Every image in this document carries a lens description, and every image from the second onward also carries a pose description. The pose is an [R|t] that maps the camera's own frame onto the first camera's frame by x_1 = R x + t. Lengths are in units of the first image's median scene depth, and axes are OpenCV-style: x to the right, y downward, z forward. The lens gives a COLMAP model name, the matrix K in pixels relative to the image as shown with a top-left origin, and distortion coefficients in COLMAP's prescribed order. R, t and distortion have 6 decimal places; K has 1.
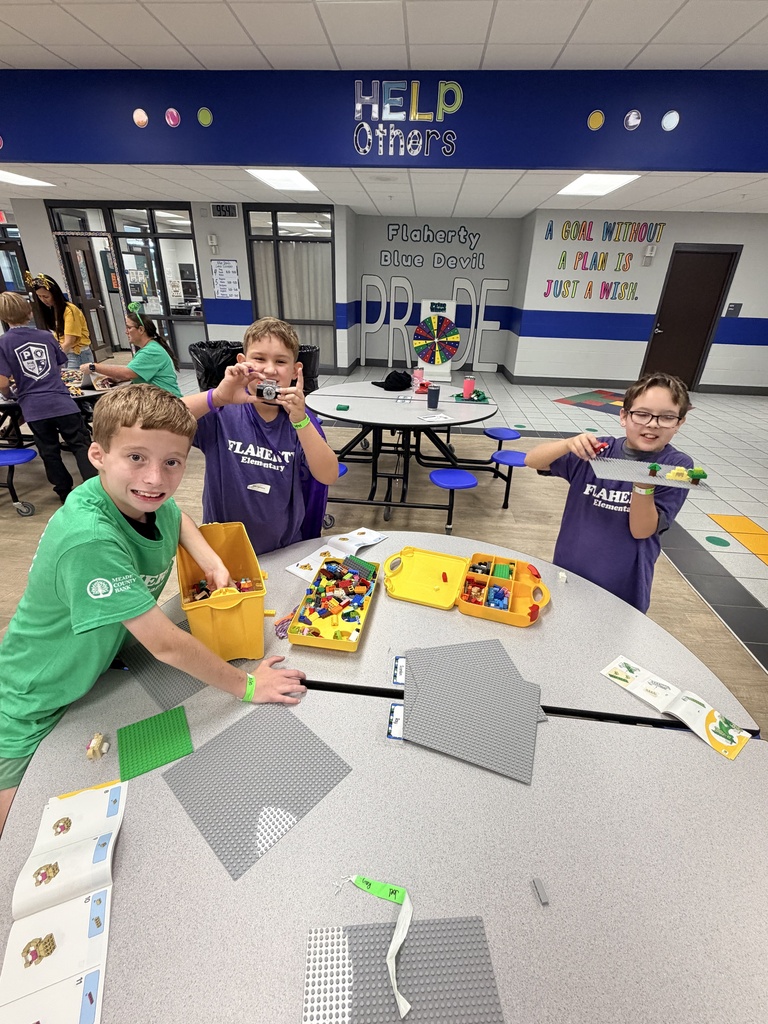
lens RADIAL K [[459.9, 0, 380.5], [0, 459.9, 507.8], [0, 0, 1]] dist [-0.000698, -0.000201]
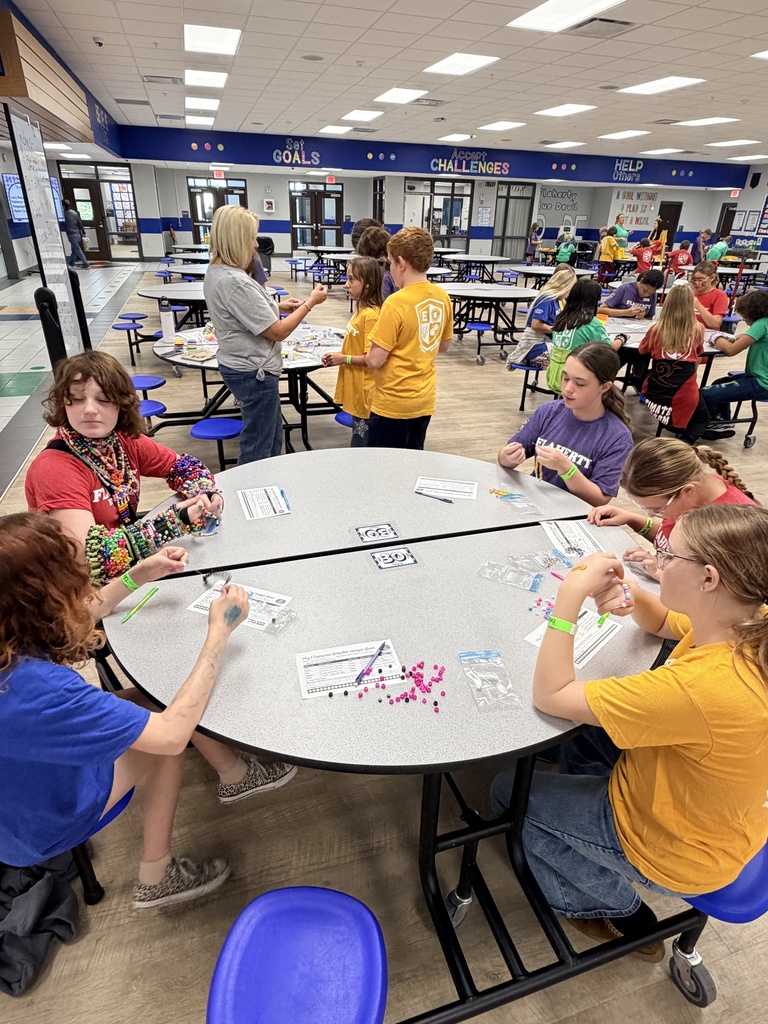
lens RADIAL K [[594.8, 0, 387.8], [0, 594.8, 514.3], [0, 0, 1]] dist [-0.002767, -0.000145]
pose [[0.928080, -0.171212, 0.330687, -1.982799], [0.164840, 0.985179, 0.047445, 0.654515], [-0.333908, 0.010478, 0.942547, -1.428522]]
